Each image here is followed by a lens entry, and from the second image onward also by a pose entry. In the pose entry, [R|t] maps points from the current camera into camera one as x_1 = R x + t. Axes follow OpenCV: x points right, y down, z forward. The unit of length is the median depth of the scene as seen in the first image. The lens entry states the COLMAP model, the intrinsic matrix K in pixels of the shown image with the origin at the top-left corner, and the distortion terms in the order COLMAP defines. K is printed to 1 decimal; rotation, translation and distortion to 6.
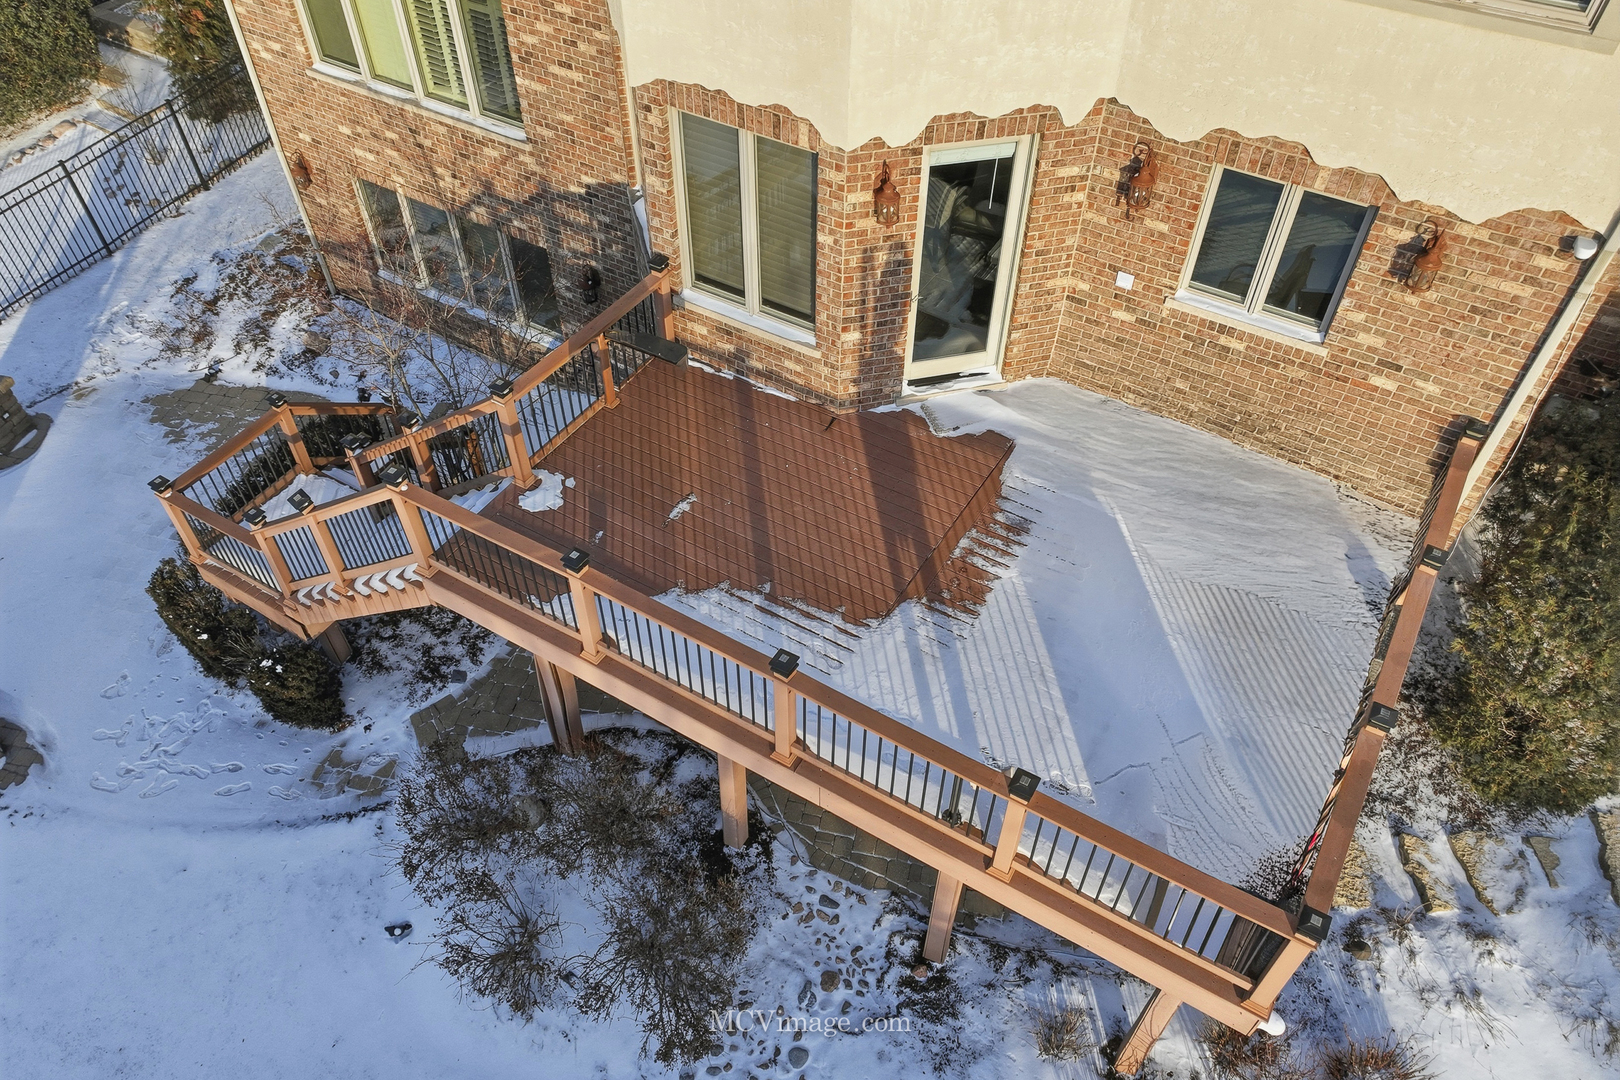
lens RADIAL K [[1139.6, 0, 822.1], [0, 1139.6, 538.7], [0, 0, 1]] dist [0.002487, 0.005713]
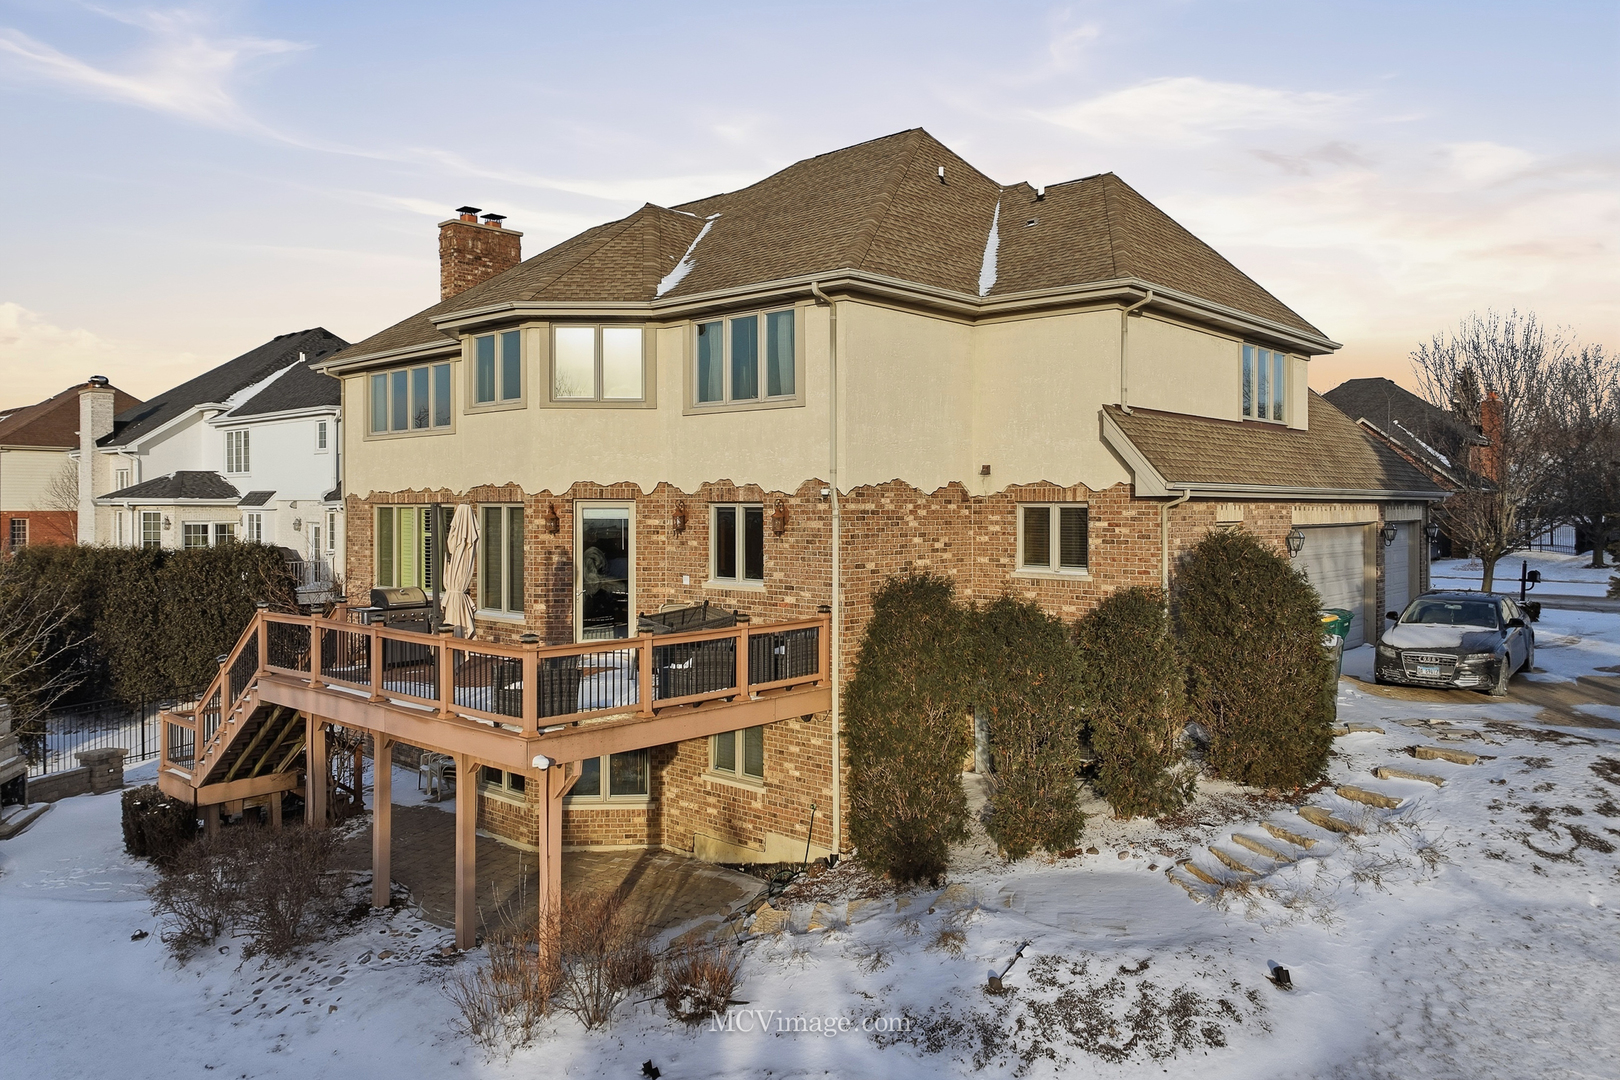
lens RADIAL K [[1139.6, 0, 835.1], [0, 1139.6, 501.8], [0, 0, 1]] dist [0.002487, 0.005713]
pose [[0.983574, -0.013136, -0.180025, 0.862773], [-0.122987, 0.681242, -0.721654, 1.014791], [0.132120, 0.731941, 0.668436, -0.291974]]
